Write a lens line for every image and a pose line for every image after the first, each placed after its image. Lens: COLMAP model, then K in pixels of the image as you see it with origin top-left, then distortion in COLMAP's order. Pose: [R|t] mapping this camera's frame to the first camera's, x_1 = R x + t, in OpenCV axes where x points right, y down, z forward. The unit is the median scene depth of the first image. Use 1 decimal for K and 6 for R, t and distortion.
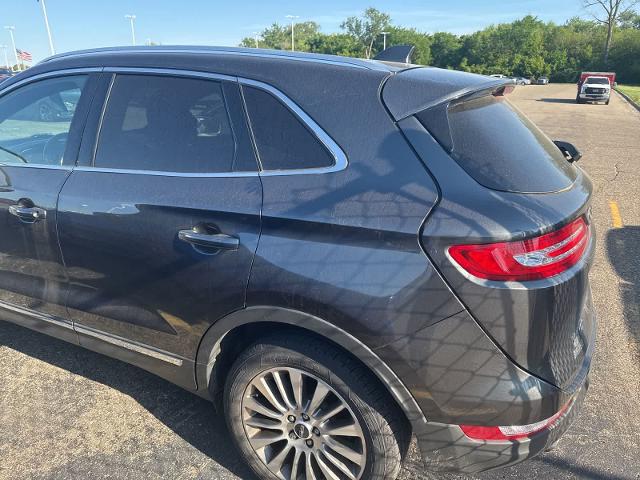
lens RADIAL K [[426.4, 0, 321.6], [0, 426.4, 240.8], [0, 0, 1]] dist [0.033670, -0.035090]
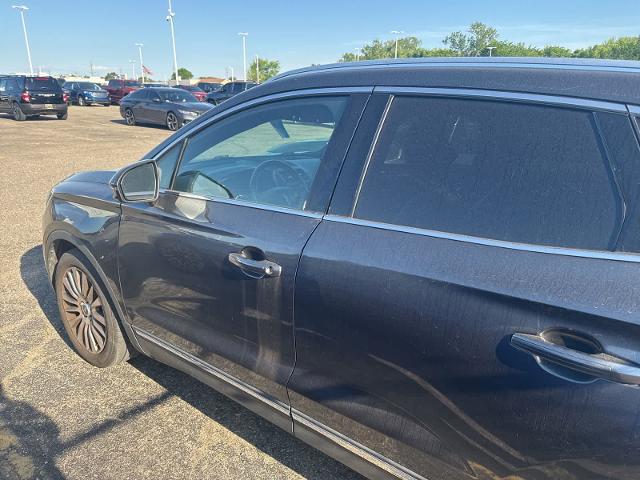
lens RADIAL K [[426.4, 0, 321.6], [0, 426.4, 240.8], [0, 0, 1]] dist [0.033670, -0.035090]
pose [[0.980413, 0.077272, -0.181162, -0.403115], [-0.082701, 0.996318, -0.022592, -0.098924], [0.178749, 0.037132, 0.983194, 0.229075]]
